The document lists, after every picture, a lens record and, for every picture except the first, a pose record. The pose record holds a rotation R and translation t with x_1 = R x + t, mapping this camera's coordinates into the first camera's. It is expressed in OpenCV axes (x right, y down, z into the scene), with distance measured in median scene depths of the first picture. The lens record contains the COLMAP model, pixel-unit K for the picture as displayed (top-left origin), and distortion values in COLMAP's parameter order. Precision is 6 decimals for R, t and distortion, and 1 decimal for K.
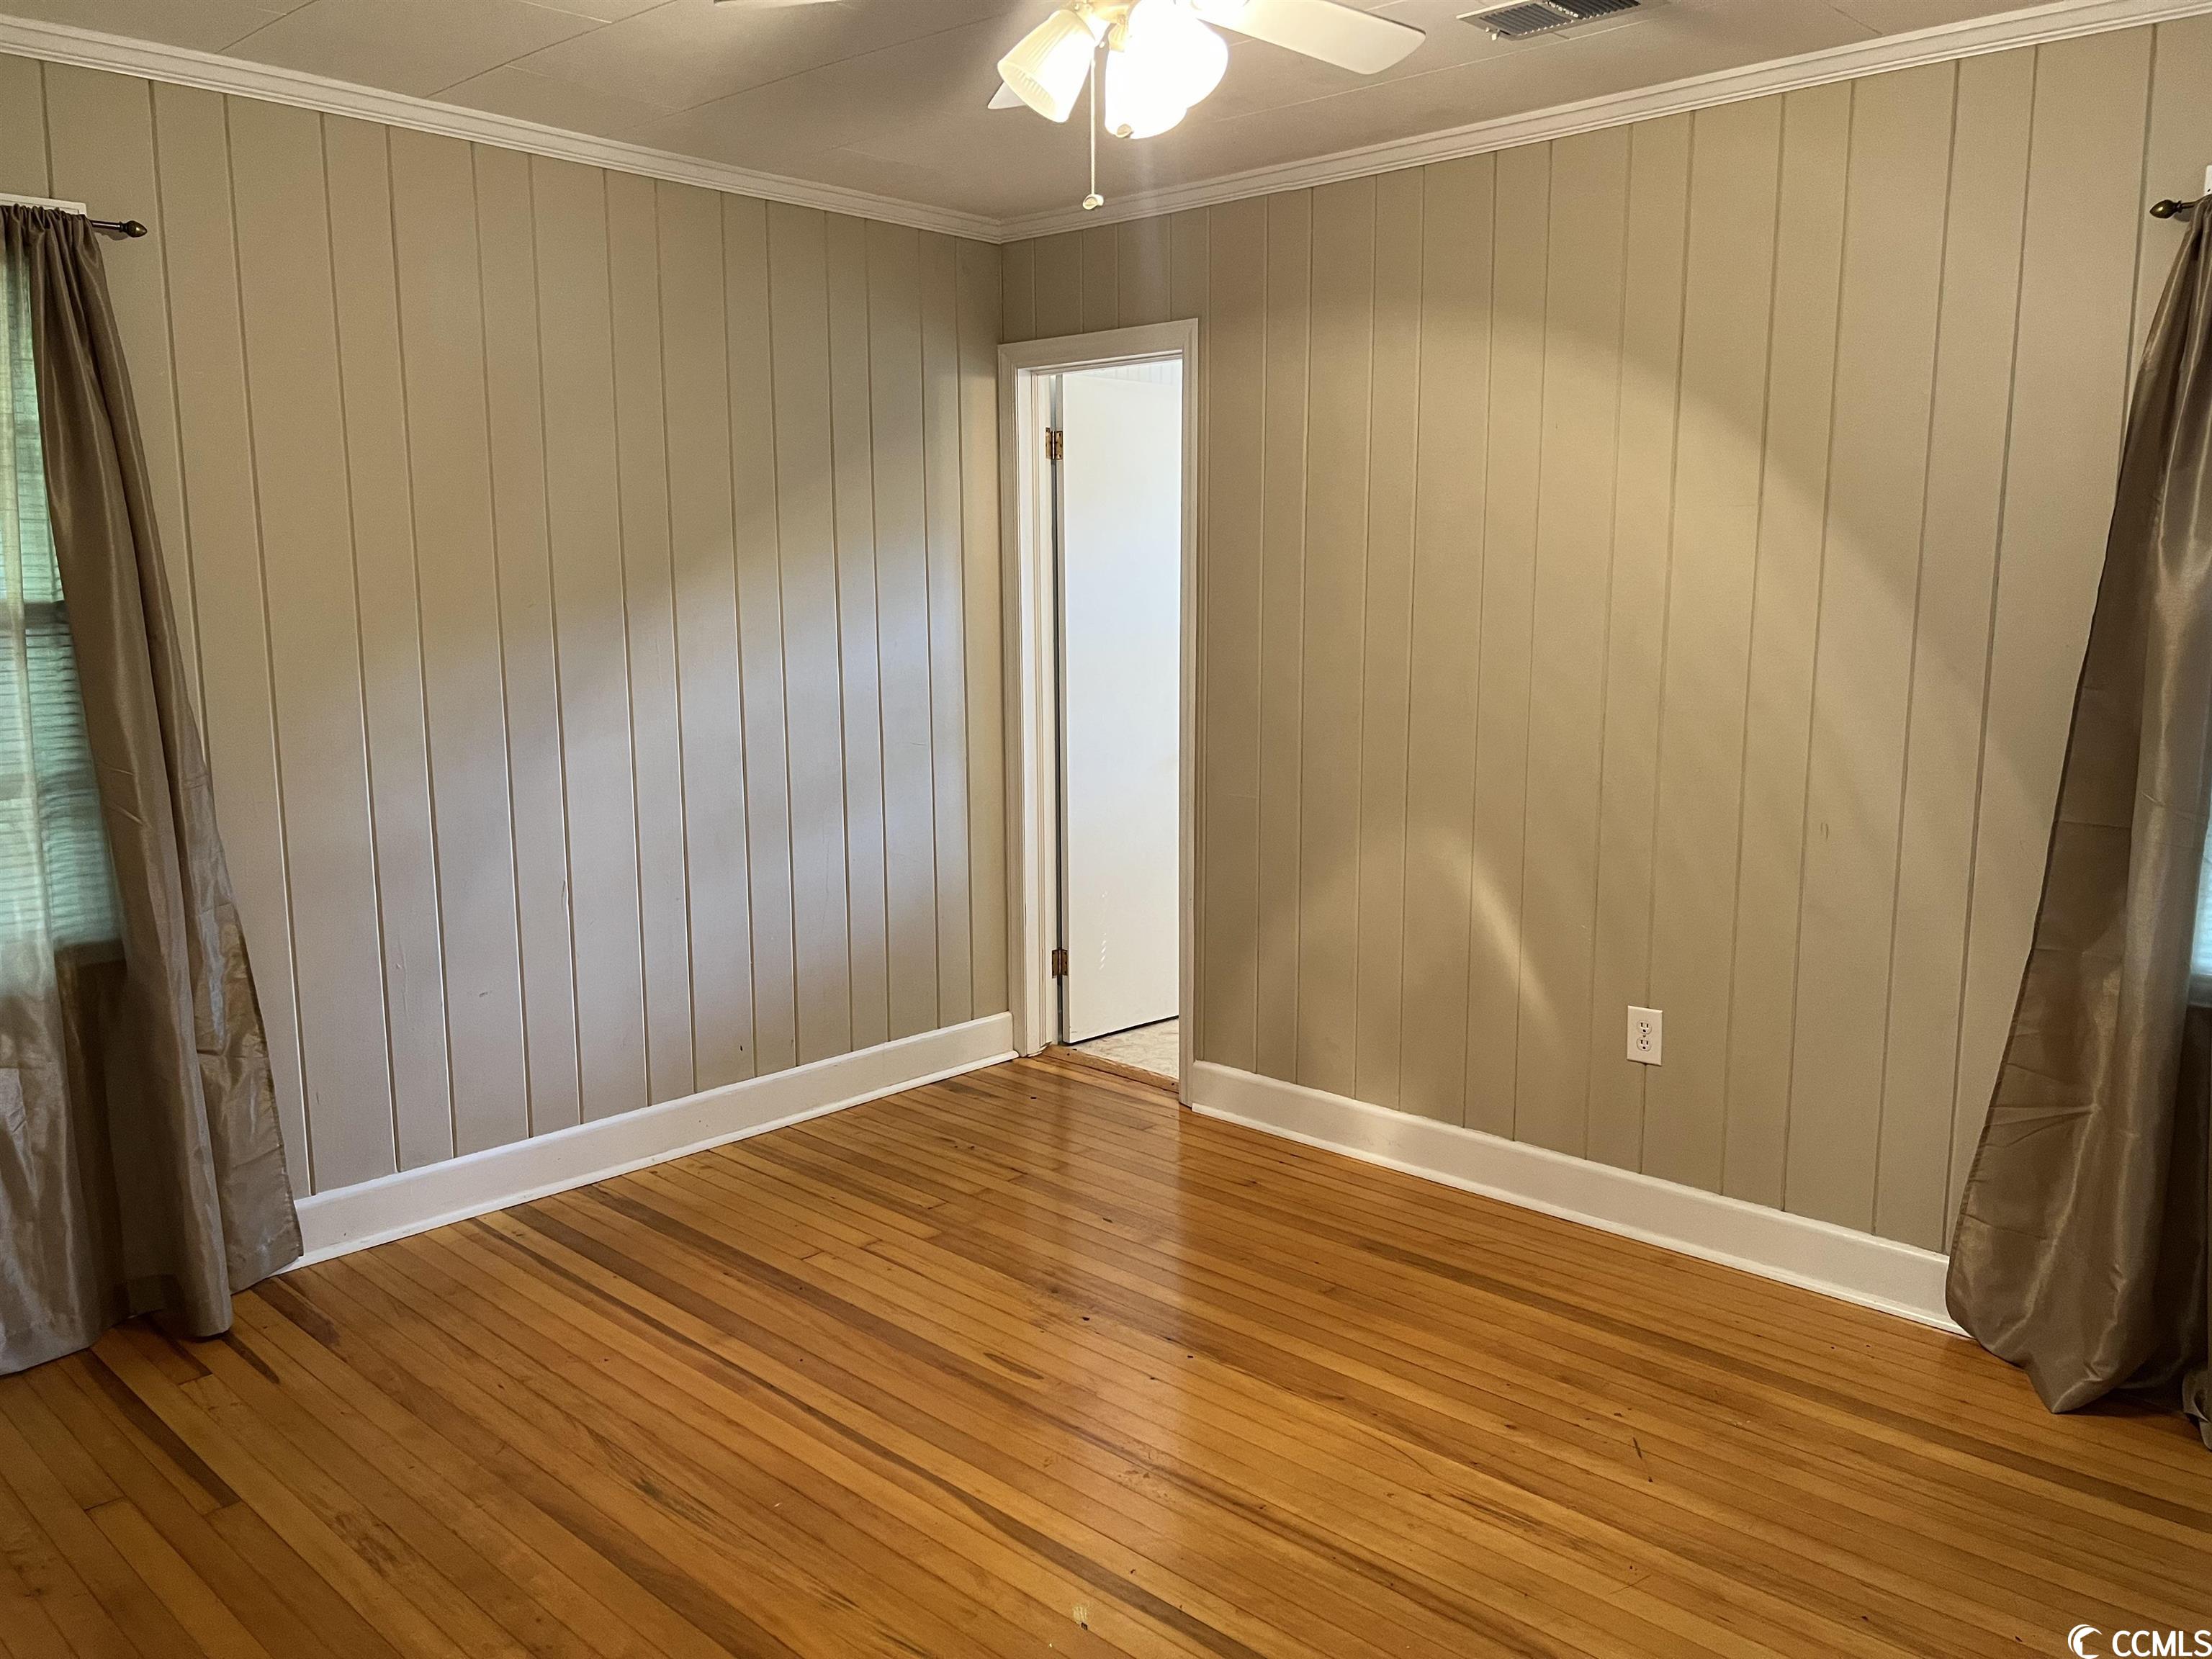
lens RADIAL K [[1667.4, 0, 1109.1], [0, 1667.4, 842.2], [0, 0, 1]] dist [0.044490, -0.055905]
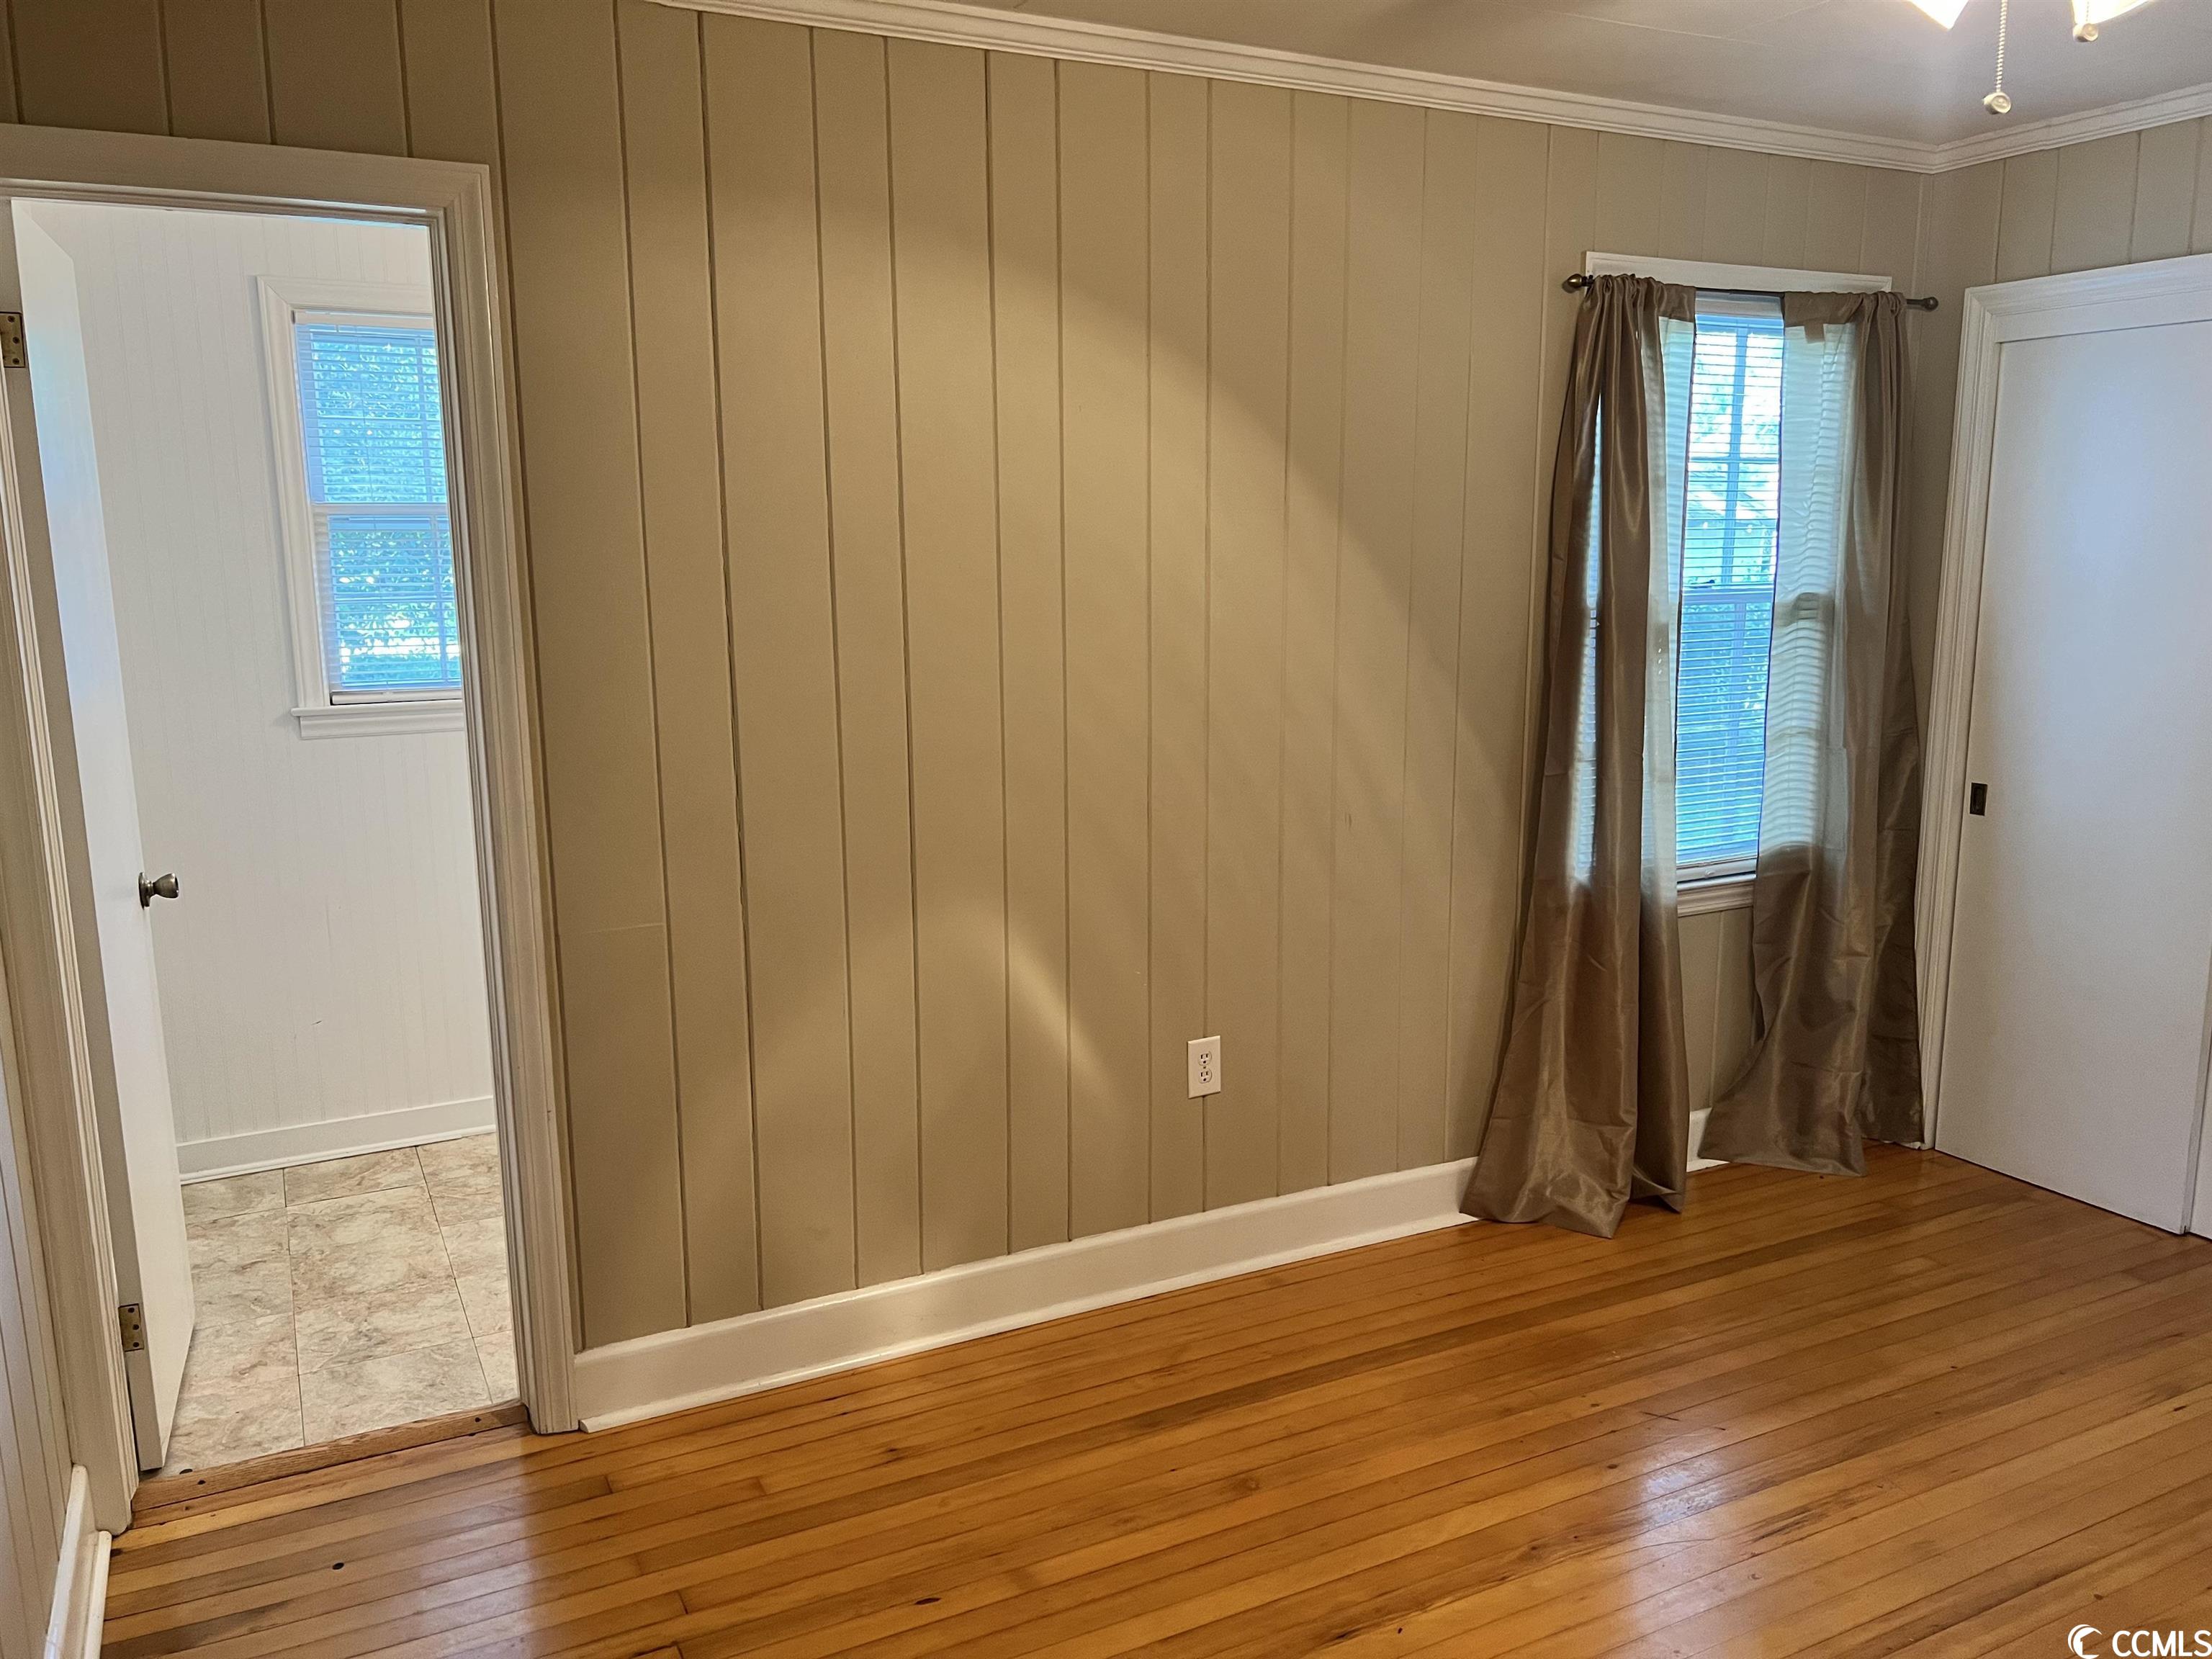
lens RADIAL K [[1667.4, 0, 1109.1], [0, 1667.4, 842.2], [0, 0, 1]] dist [0.044490, -0.055905]
pose [[0.330165, -0.167908, 0.928869, -0.546222], [0.158076, 0.979990, 0.120961, -0.129846], [-0.930593, 0.106895, 0.350101, 0.707927]]
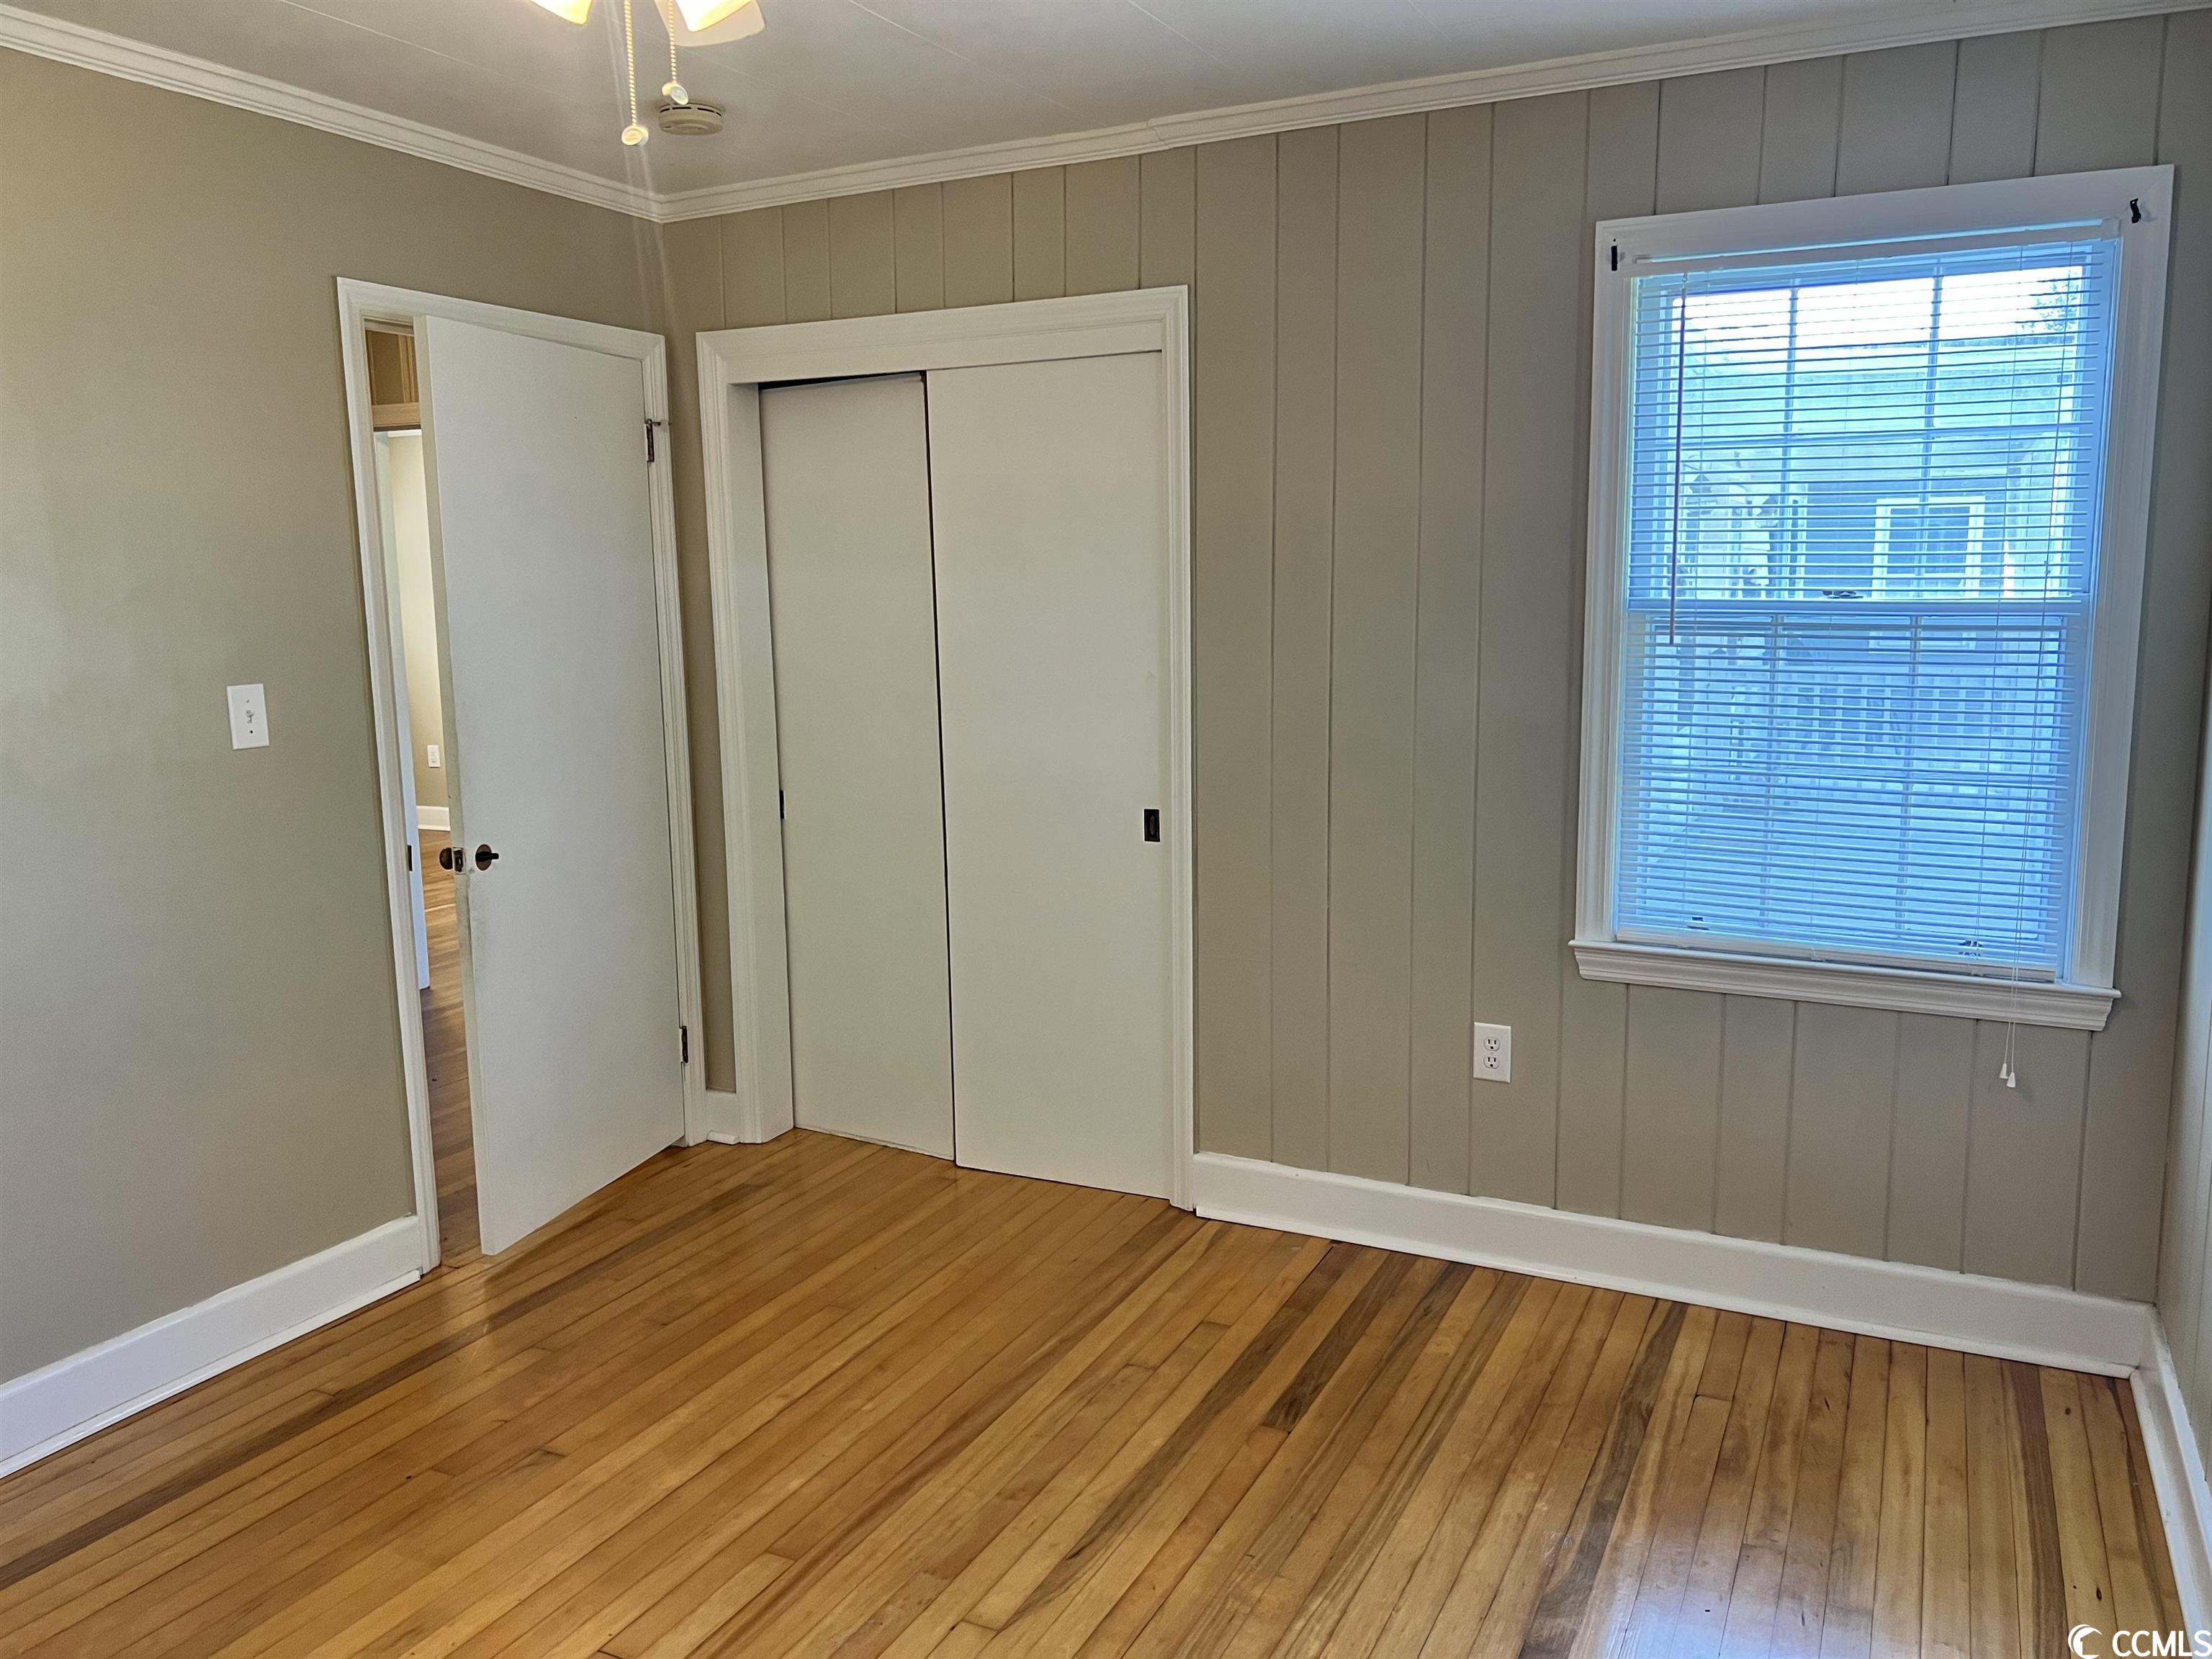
lens RADIAL K [[1667.4, 0, 1109.1], [0, 1667.4, 842.2], [0, 0, 1]] dist [0.044490, -0.055905]
pose [[0.965542, -0.053221, 0.254747, -0.134901], [0.054415, 0.998516, 0.002363, -0.020892], [-0.254495, 0.011580, 0.967005, 0.117527]]
